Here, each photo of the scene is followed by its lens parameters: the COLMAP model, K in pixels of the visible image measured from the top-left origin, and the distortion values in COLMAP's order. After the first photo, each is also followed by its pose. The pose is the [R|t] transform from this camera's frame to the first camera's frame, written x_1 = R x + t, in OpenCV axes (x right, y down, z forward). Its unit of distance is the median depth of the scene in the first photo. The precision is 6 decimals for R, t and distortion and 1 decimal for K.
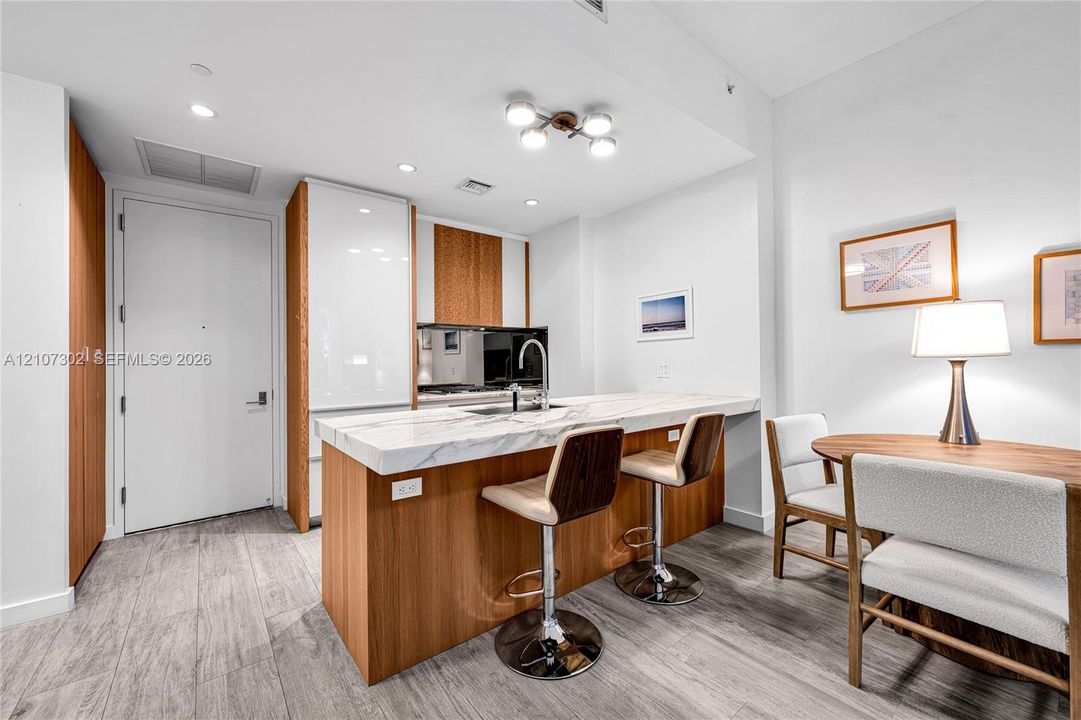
lens RADIAL K [[427.3, 0, 540.5], [0, 427.3, 360.0], [0, 0, 1]] dist [0.002906, -0.000326]
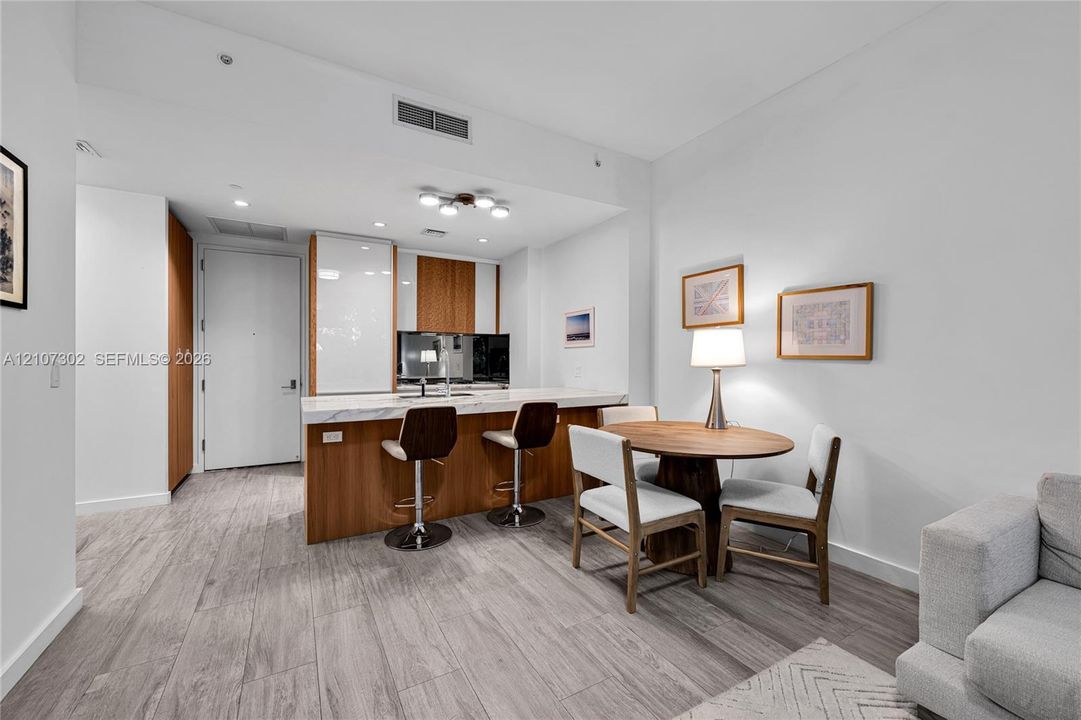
lens RADIAL K [[428.0, 0, 540.5], [0, 428.0, 360.0], [0, 0, 1]] dist [0.000020, 0.000556]
pose [[0.988917, 0.018888, -0.147266, 0.544545], [-0.017408, 0.999784, 0.011336, -0.031759], [0.147448, -0.008647, 0.989032, -0.415442]]
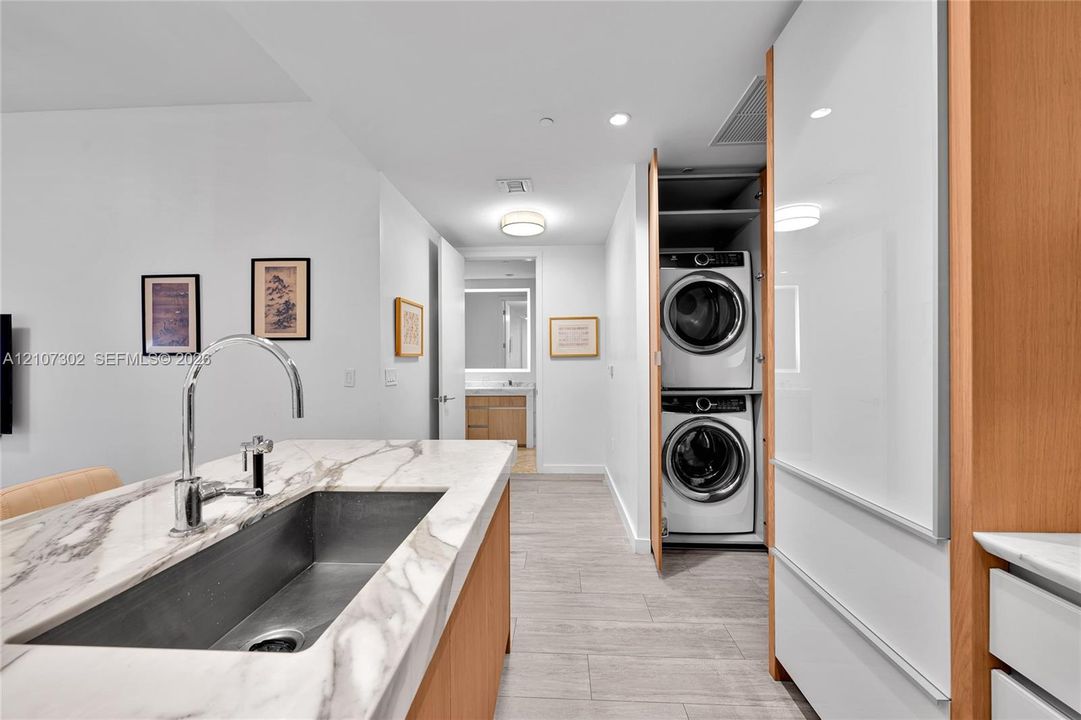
lens RADIAL K [[428.0, 0, 540.5], [0, 428.0, 360.0], [0, 0, 1]] dist [0.000020, 0.000556]
pose [[-0.656872, 0.015163, -0.753849, 0.087472], [0.019710, 0.999801, 0.002936, -0.026106], [0.753744, -0.012929, -0.657041, 1.486760]]
